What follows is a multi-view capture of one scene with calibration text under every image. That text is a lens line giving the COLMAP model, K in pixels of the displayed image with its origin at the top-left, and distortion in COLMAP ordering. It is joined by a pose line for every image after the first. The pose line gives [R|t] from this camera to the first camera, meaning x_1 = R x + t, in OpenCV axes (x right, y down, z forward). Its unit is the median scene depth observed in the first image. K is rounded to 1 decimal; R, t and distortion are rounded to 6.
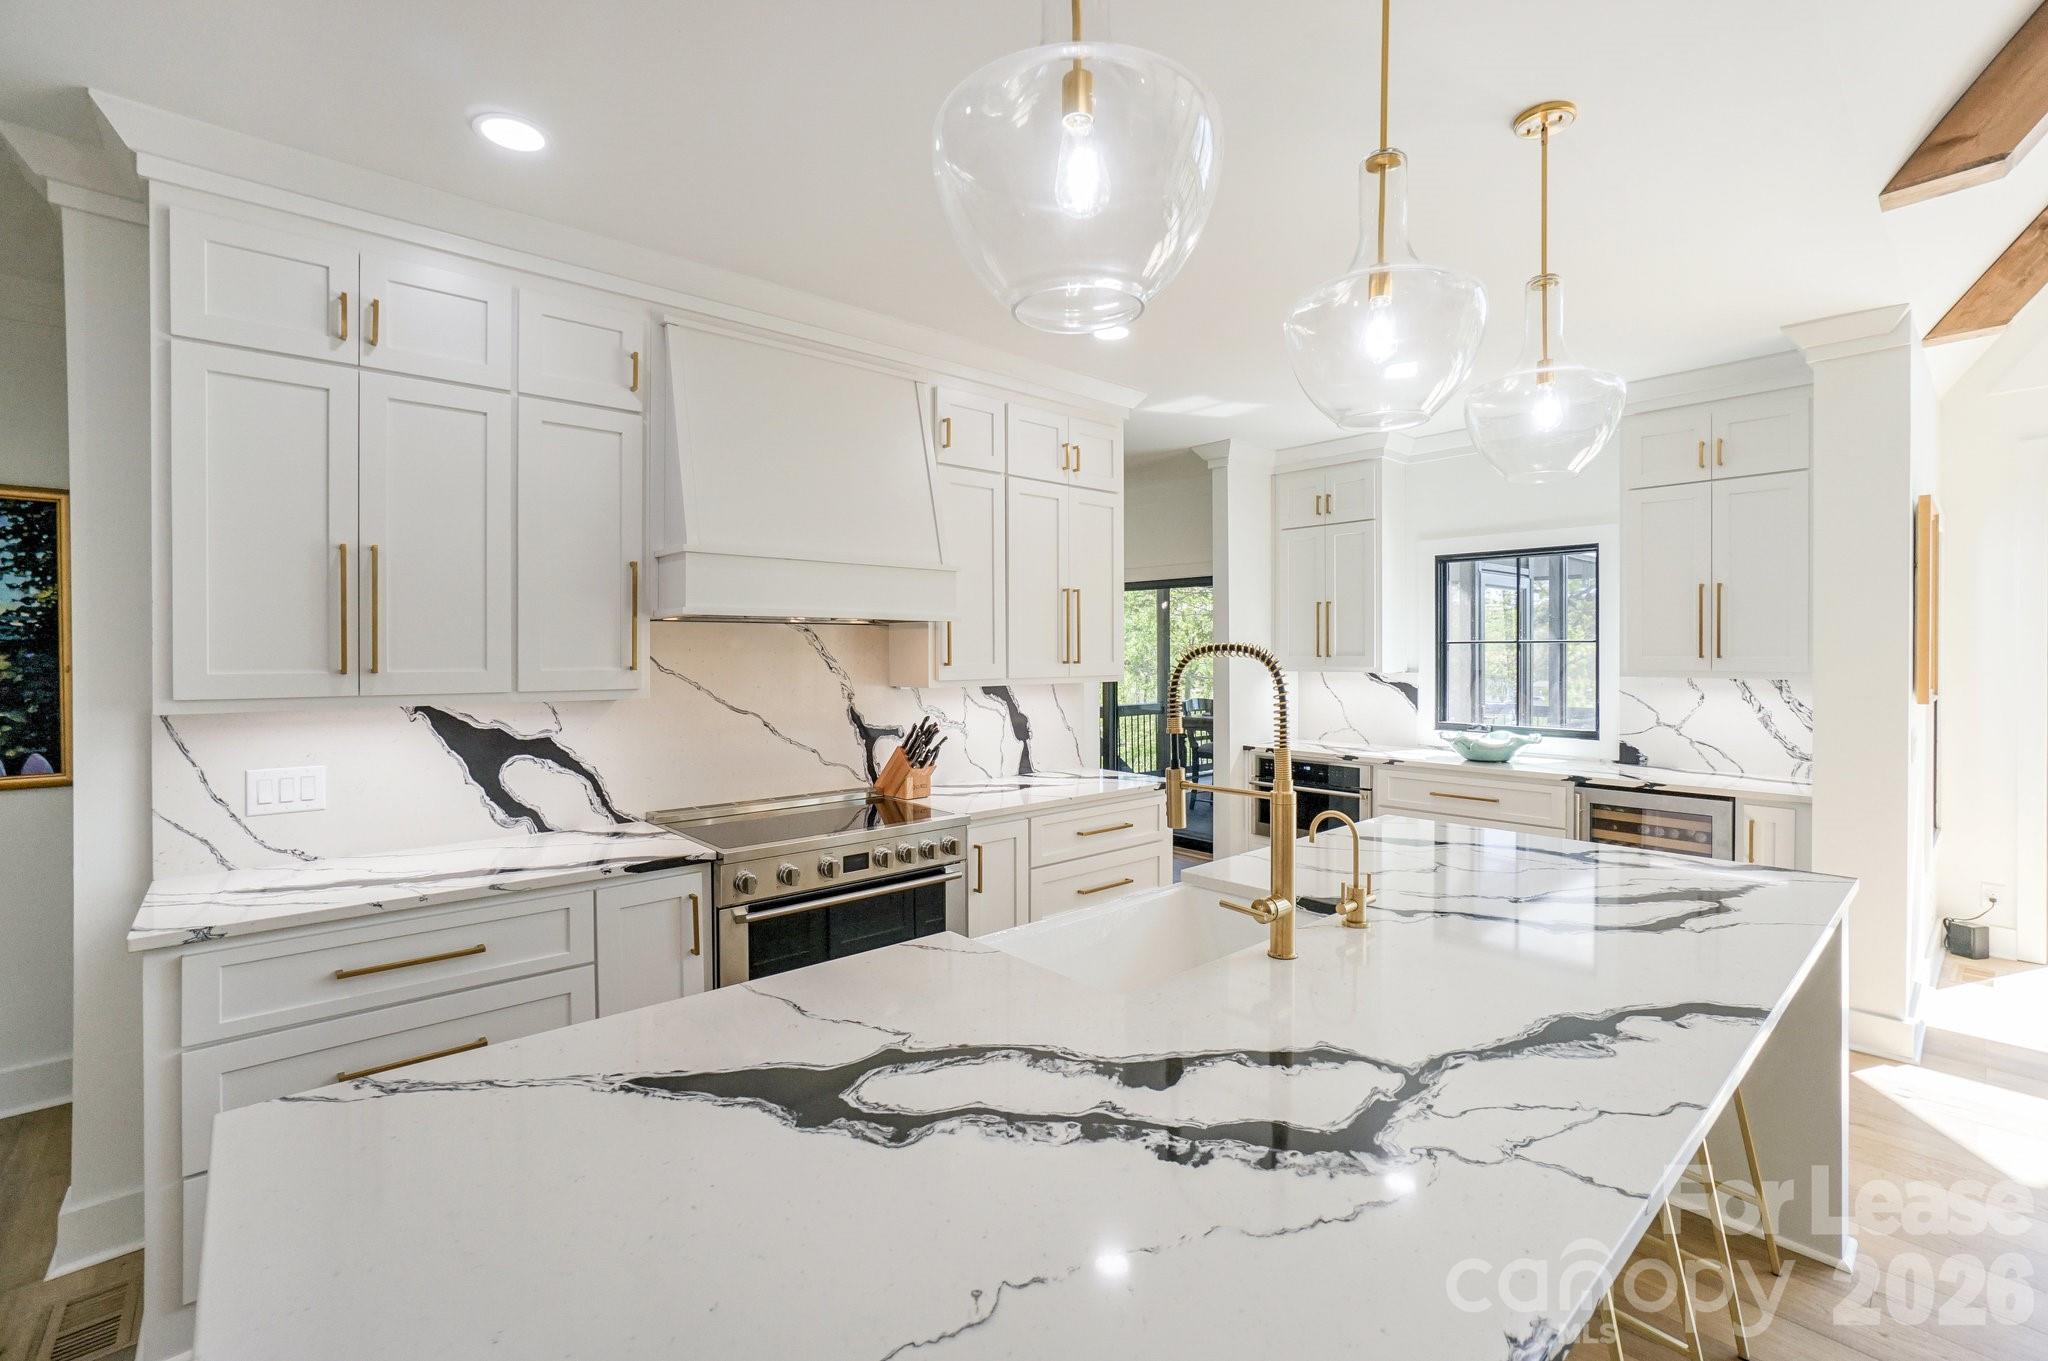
lens RADIAL K [[901.7, 0, 1021.4], [0, 901.7, 657.1], [0, 0, 1]] dist [-0.047981, 0.022077]
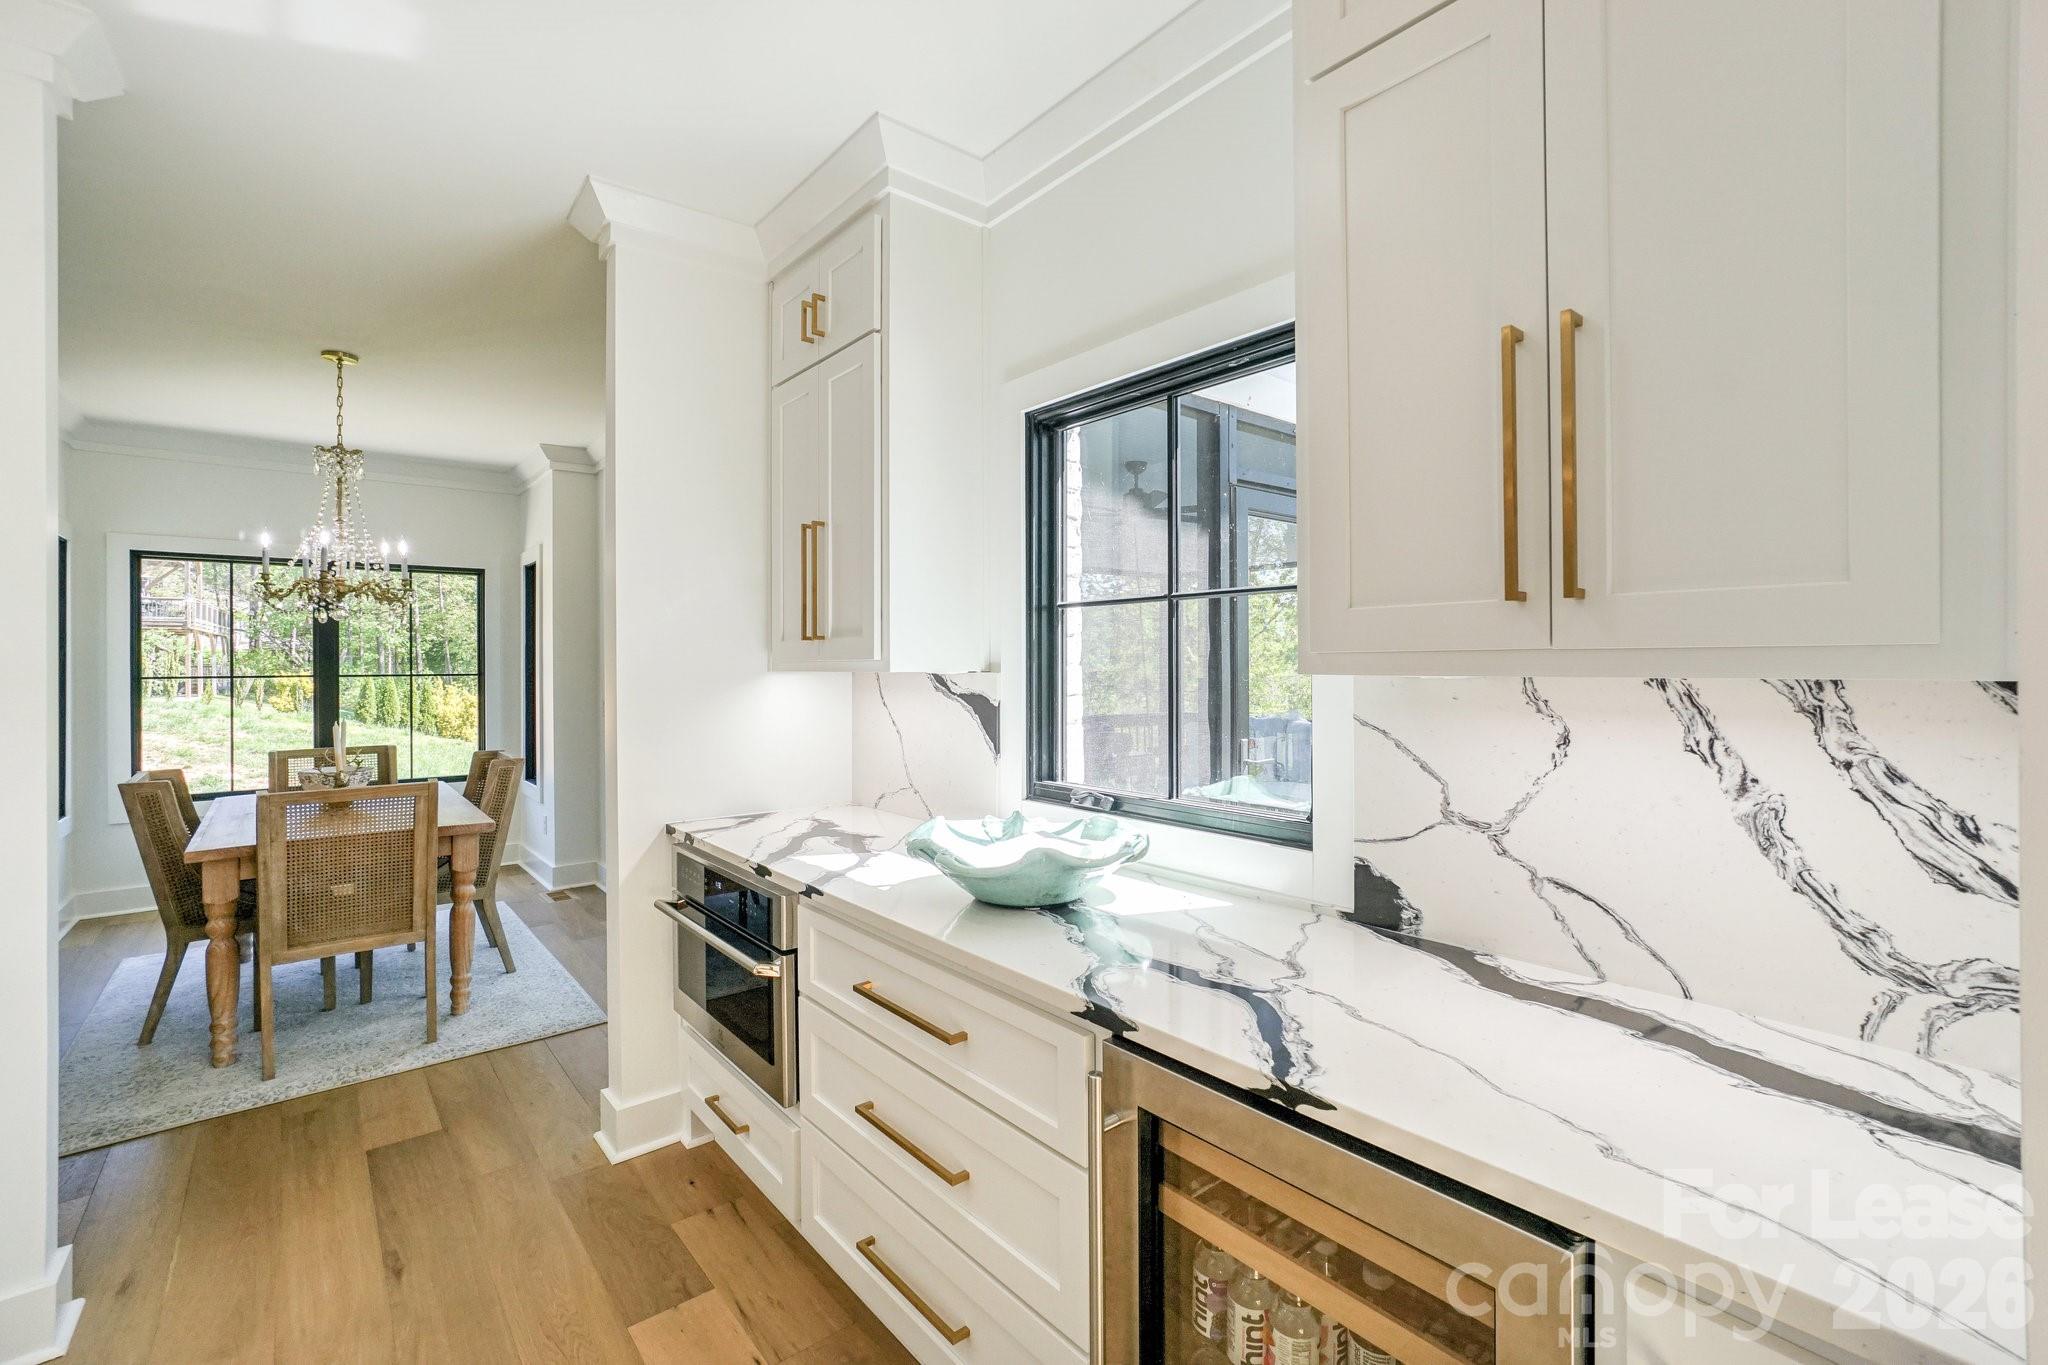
lens RADIAL K [[896.7, 0, 1030.0], [0, 896.7, 664.8], [0, 0, 1]] dist [-0.015722, 0.000199]
pose [[0.999589, -0.000872, -0.028641, 0.846020], [0.000609, 0.999957, -0.009216, 0.031197], [0.028648, 0.009195, 0.999547, 0.970908]]
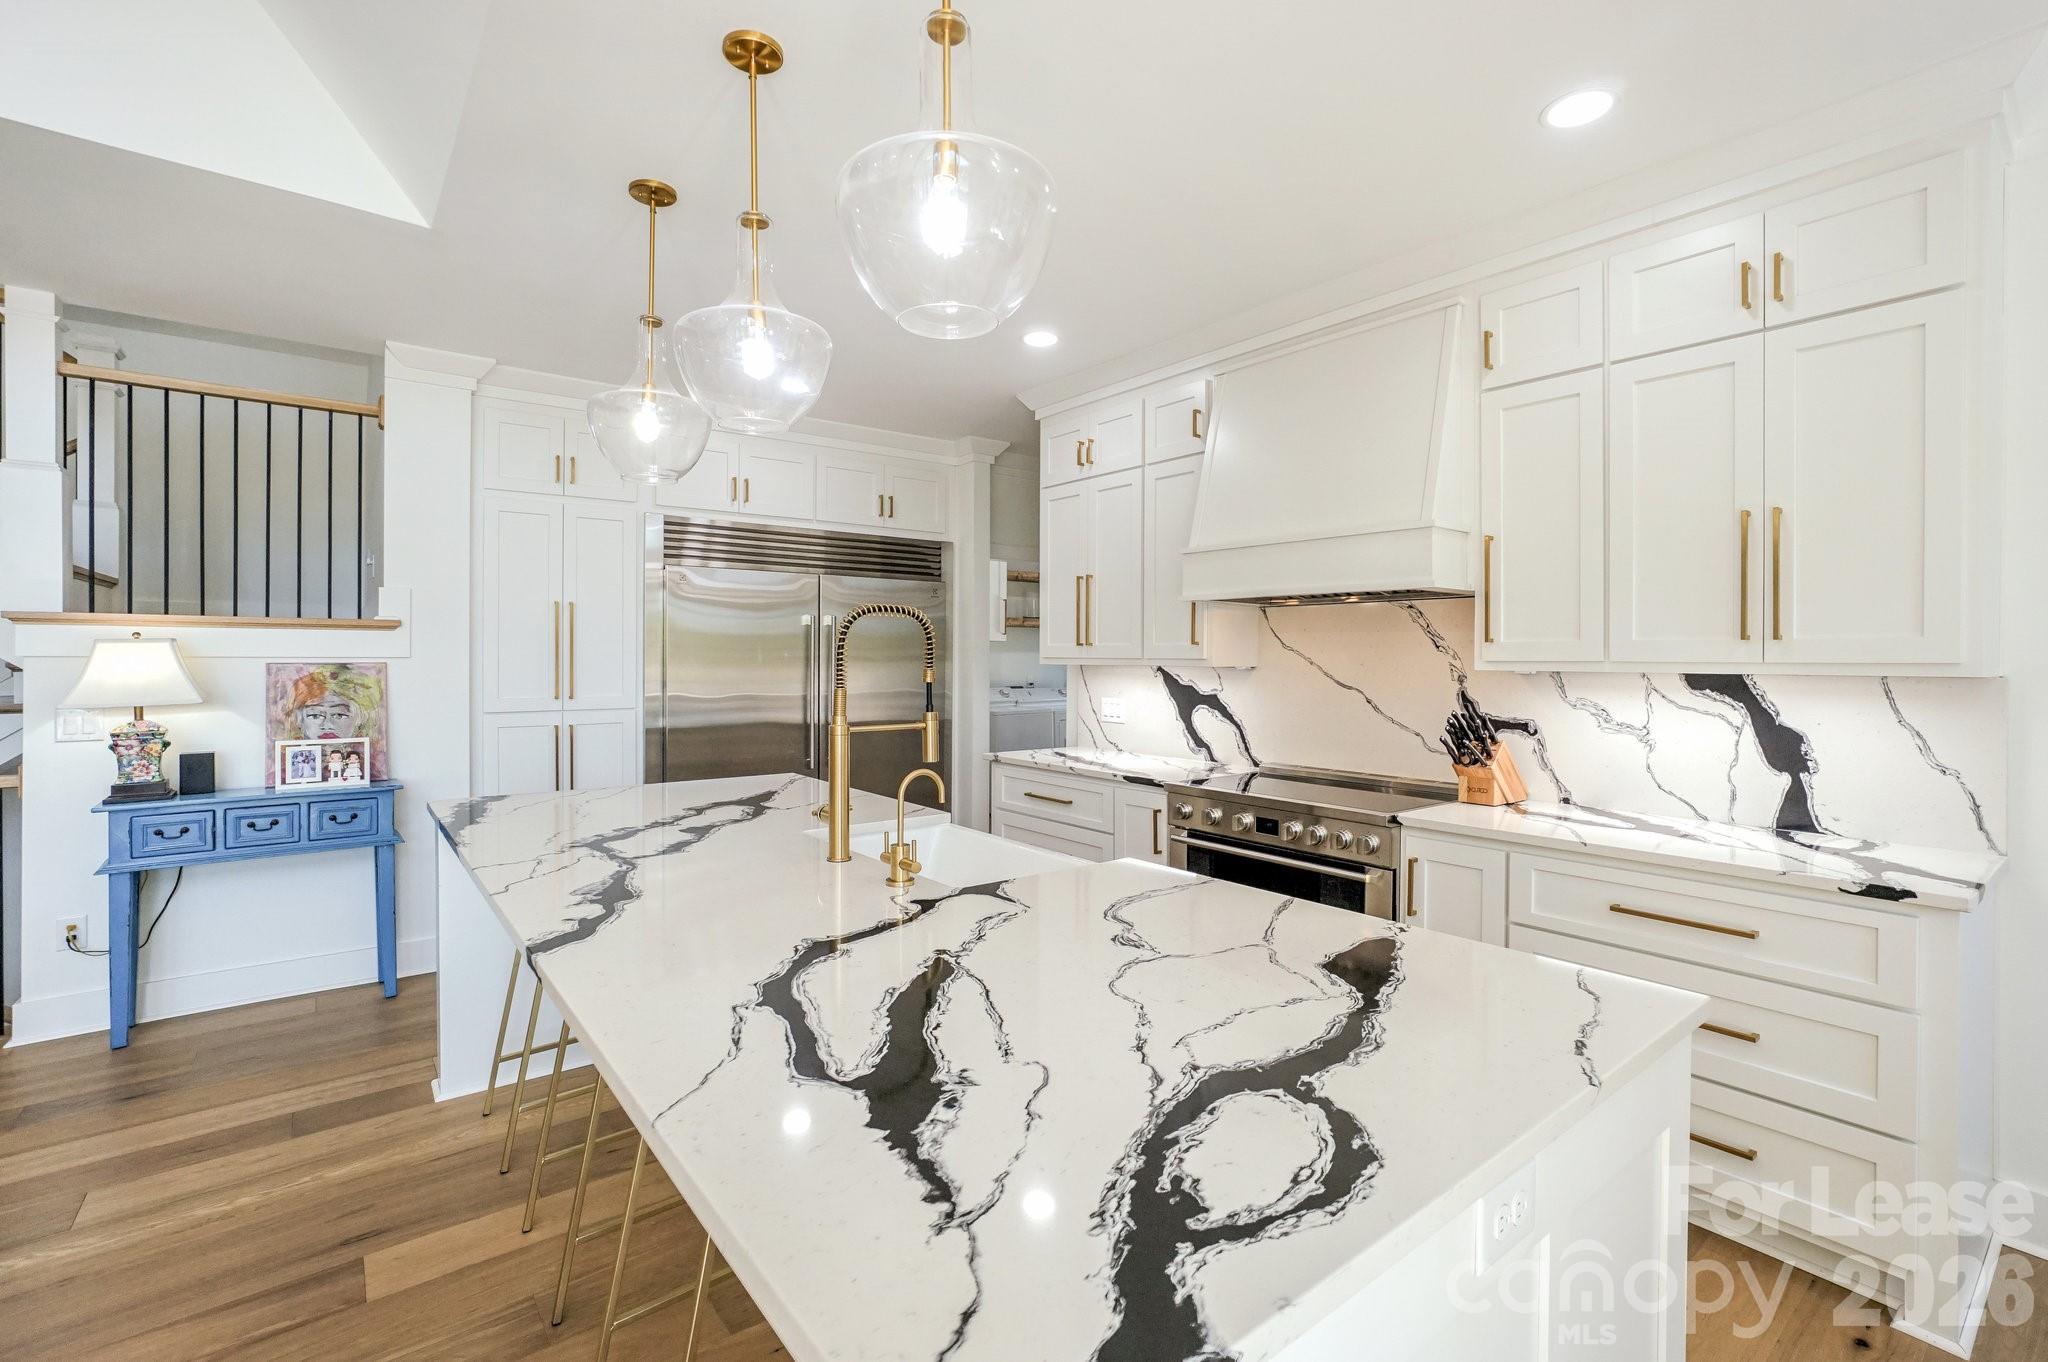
lens RADIAL K [[903.9, 0, 1033.3], [0, 903.9, 661.2], [0, 0, 1]] dist [-0.030514, 0.000058]
pose [[-0.056839, 0.007458, -0.998356, 0.873104], [-0.011265, 0.999904, 0.008111, 0.029055], [0.998320, 0.011708, -0.056749, 0.773976]]
